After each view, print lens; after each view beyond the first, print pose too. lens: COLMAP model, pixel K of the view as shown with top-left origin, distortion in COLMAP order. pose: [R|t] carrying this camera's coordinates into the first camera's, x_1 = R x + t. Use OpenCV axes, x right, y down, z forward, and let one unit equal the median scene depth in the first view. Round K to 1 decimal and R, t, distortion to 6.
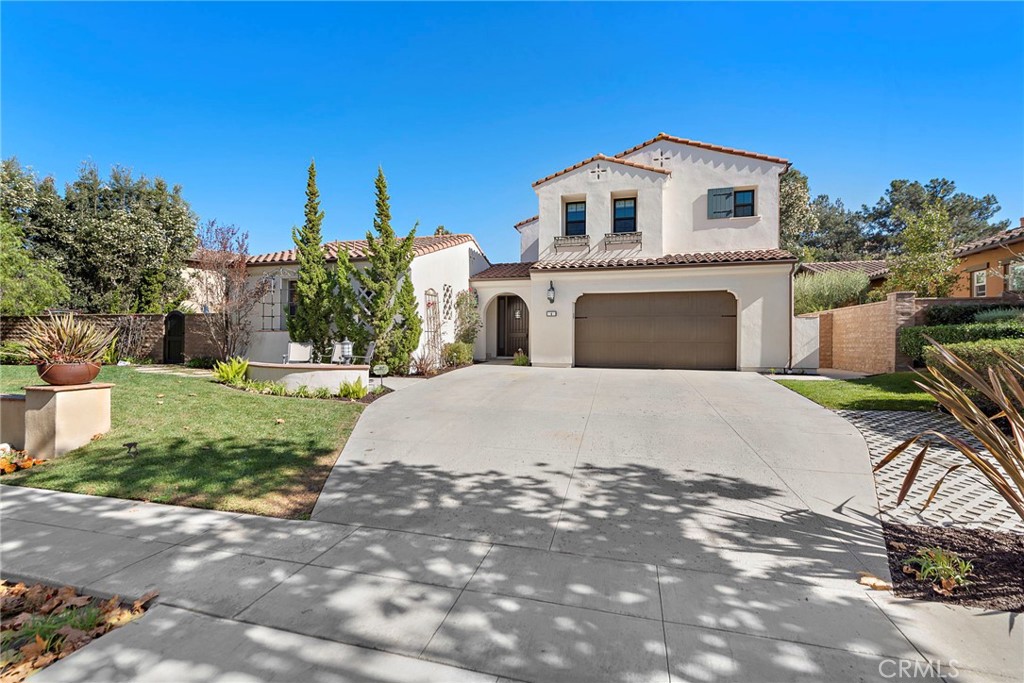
lens RADIAL K [[437.4, 0, 512.0], [0, 437.4, 341.5], [0, 0, 1]] dist [0.001323, 0.000174]
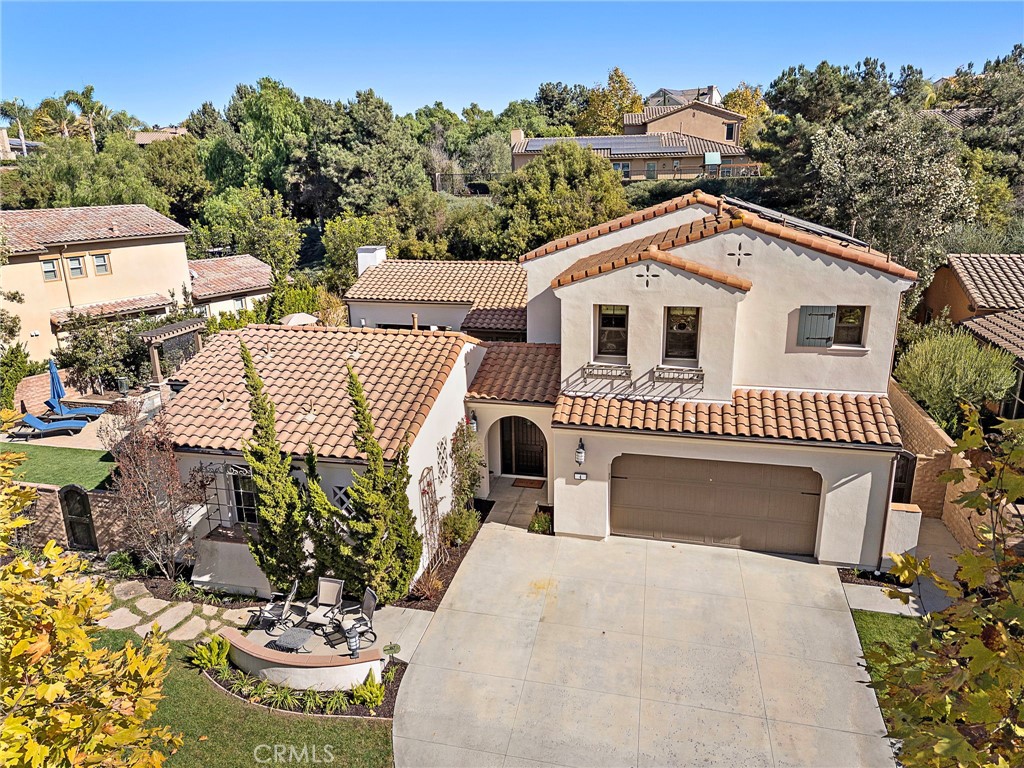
lens RADIAL K [[714.1, 0, 507.7], [0, 714.1, 383.6], [0, 0, 1]] dist [0.062005, -0.047352]
pose [[0.999158, -0.032922, 0.024463, -0.061661], [0.024564, 0.957945, 0.285900, -0.572972], [-0.032847, -0.285059, 0.957947, -0.143877]]
